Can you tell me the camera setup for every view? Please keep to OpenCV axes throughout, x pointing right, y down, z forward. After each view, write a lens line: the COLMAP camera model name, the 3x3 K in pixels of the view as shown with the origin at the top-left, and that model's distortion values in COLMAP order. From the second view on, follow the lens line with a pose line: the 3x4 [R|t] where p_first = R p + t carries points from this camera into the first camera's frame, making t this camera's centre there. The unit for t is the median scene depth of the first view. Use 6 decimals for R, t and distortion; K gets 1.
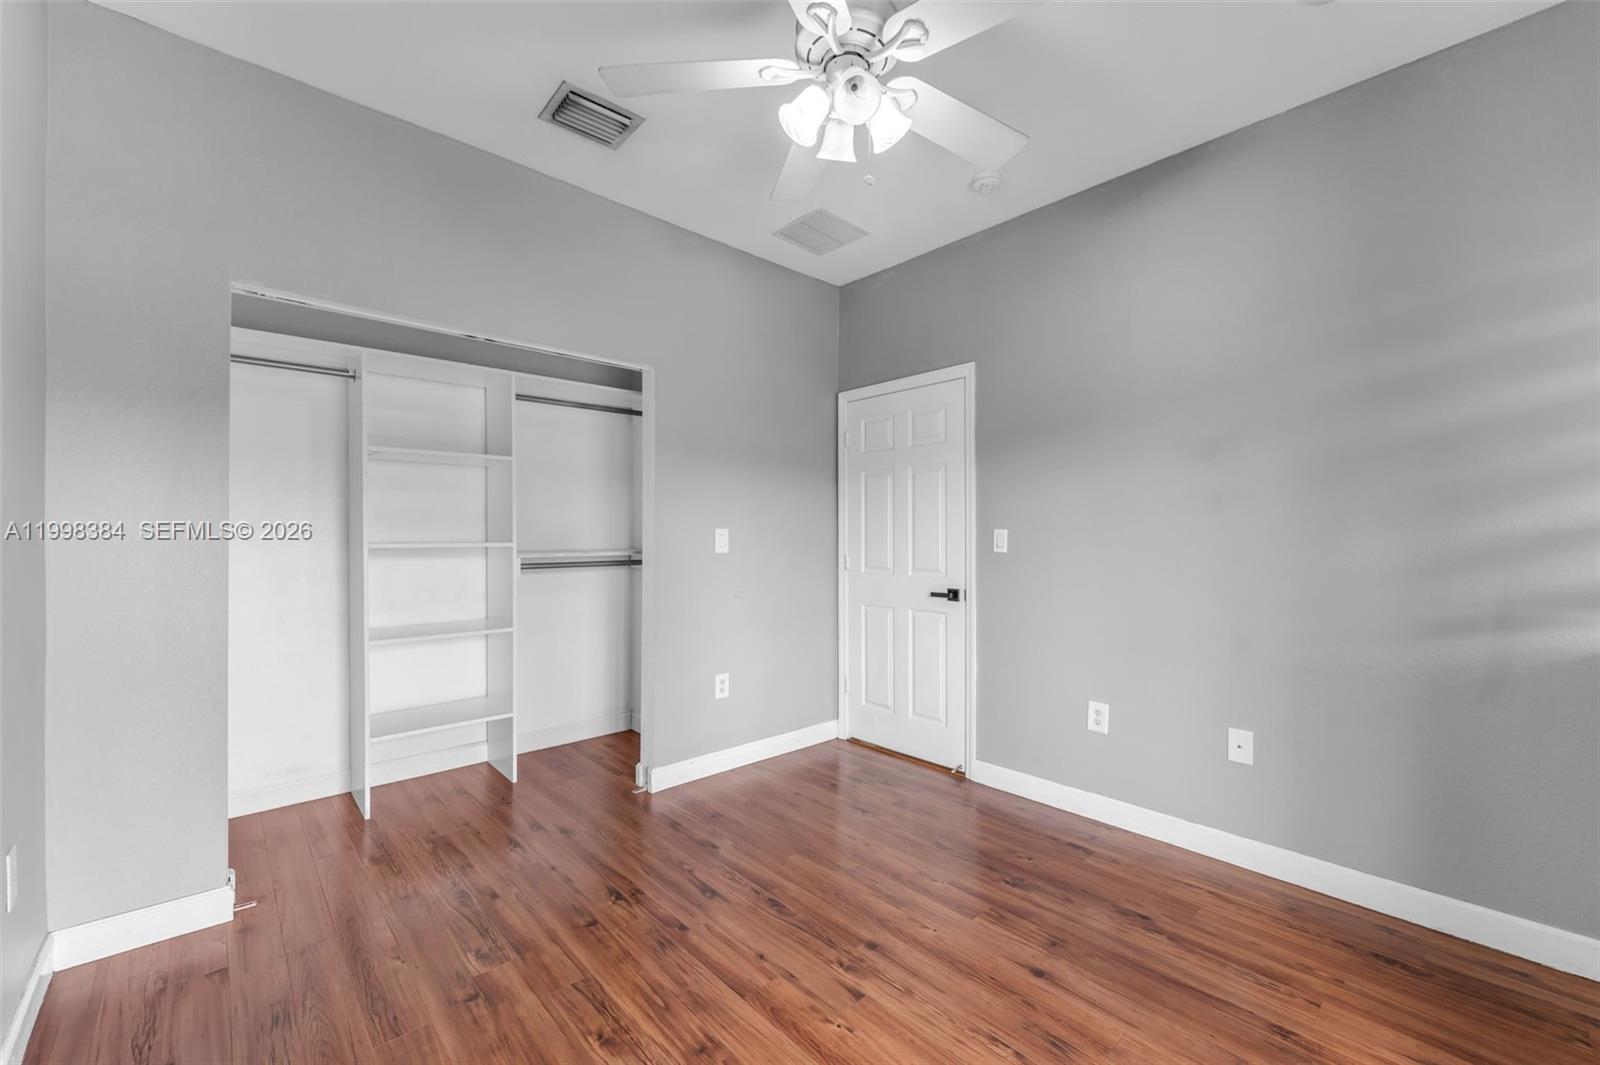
lens RADIAL K [[646.2, 0, 795.1], [0, 646.2, 536.5], [0, 0, 1]] dist [0.008624, 0.000415]
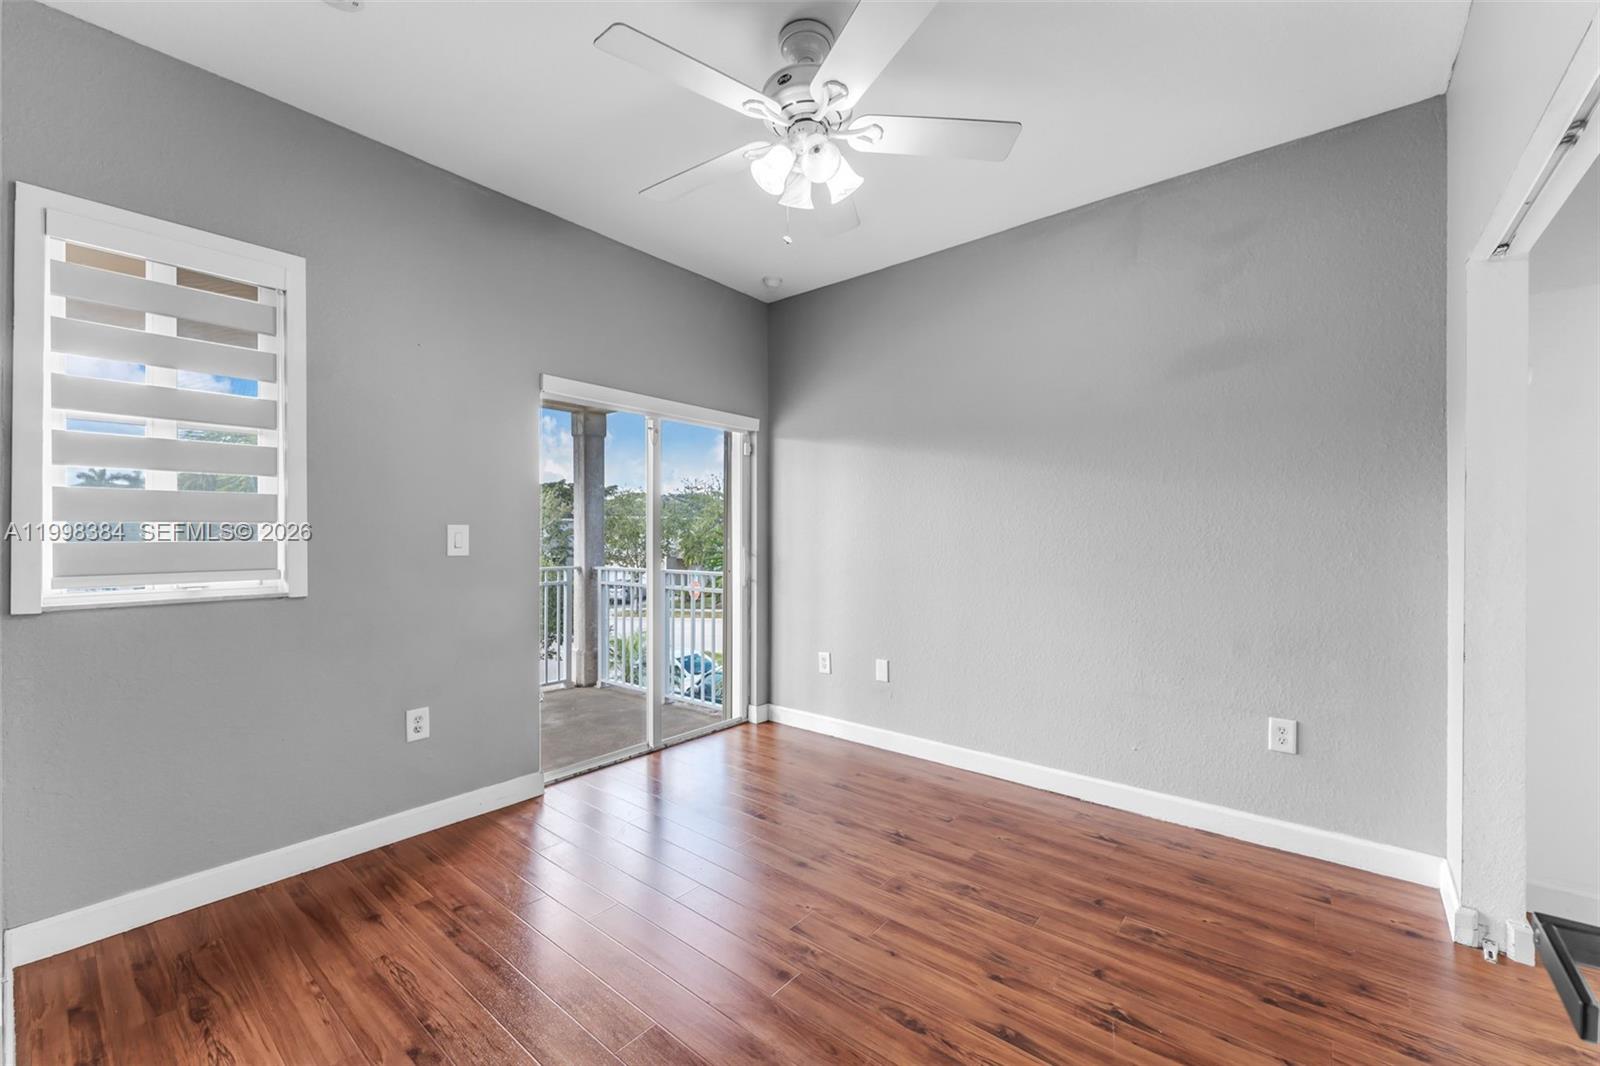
lens RADIAL K [[646.2, 0, 792.3], [0, 646.2, 528.0], [0, 0, 1]] dist [0.008624, 0.000415]
pose [[-0.990419, -0.006300, -0.137949, 0.245396], [-0.005096, 0.999946, -0.009085, 0.000345], [0.137999, -0.008295, -0.990398, 1.985960]]
